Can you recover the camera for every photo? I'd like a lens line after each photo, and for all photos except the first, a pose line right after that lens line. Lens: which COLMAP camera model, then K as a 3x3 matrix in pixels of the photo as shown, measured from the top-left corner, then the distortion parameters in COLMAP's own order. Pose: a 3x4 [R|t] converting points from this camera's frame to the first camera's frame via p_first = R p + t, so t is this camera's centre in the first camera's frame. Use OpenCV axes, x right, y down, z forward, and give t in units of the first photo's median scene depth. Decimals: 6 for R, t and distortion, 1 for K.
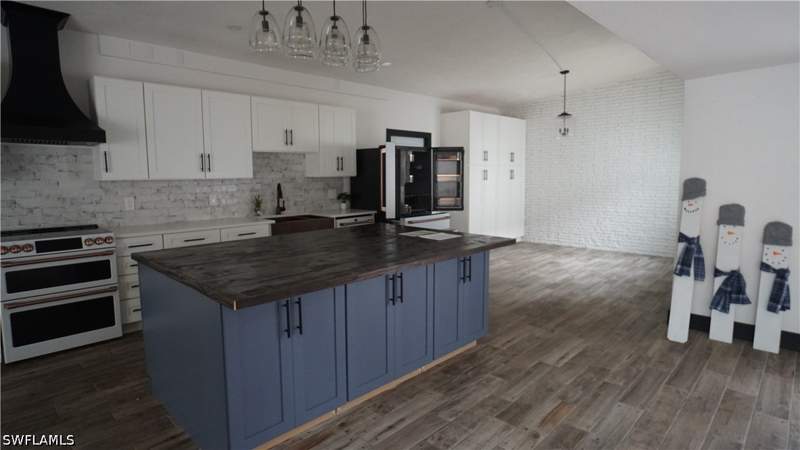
lens RADIAL K [[429.6, 0, 395.8], [0, 429.6, 221.7], [0, 0, 1]] dist [-0.018845, 0.007874]
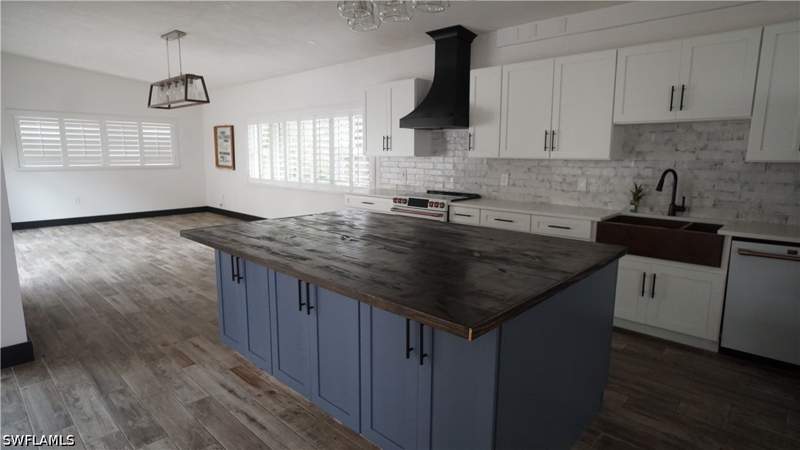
lens RADIAL K [[429.6, 0, 398.0], [0, 429.6, 224.0], [0, 0, 1]] dist [-0.018845, 0.007874]
pose [[0.020737, 0.167009, -0.985737, 0.448040], [-0.121537, 0.979058, 0.163320, -0.072333], [0.992370, 0.116417, 0.040601, 0.645318]]
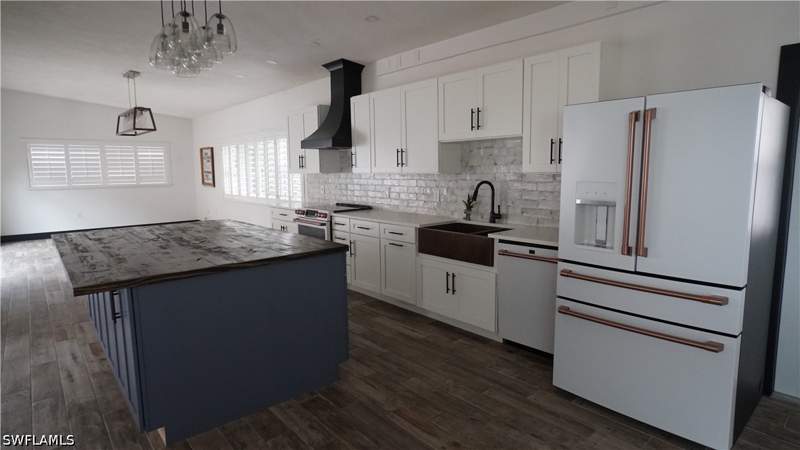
lens RADIAL K [[429.6, 0, 397.3], [0, 429.6, 225.0], [0, 0, 1]] dist [-0.018845, 0.007874]
pose [[-0.076779, 0.136811, -0.987617, 0.569187], [-0.102486, 0.984211, 0.144307, -0.122845], [0.991767, 0.112297, -0.061545, 1.037652]]
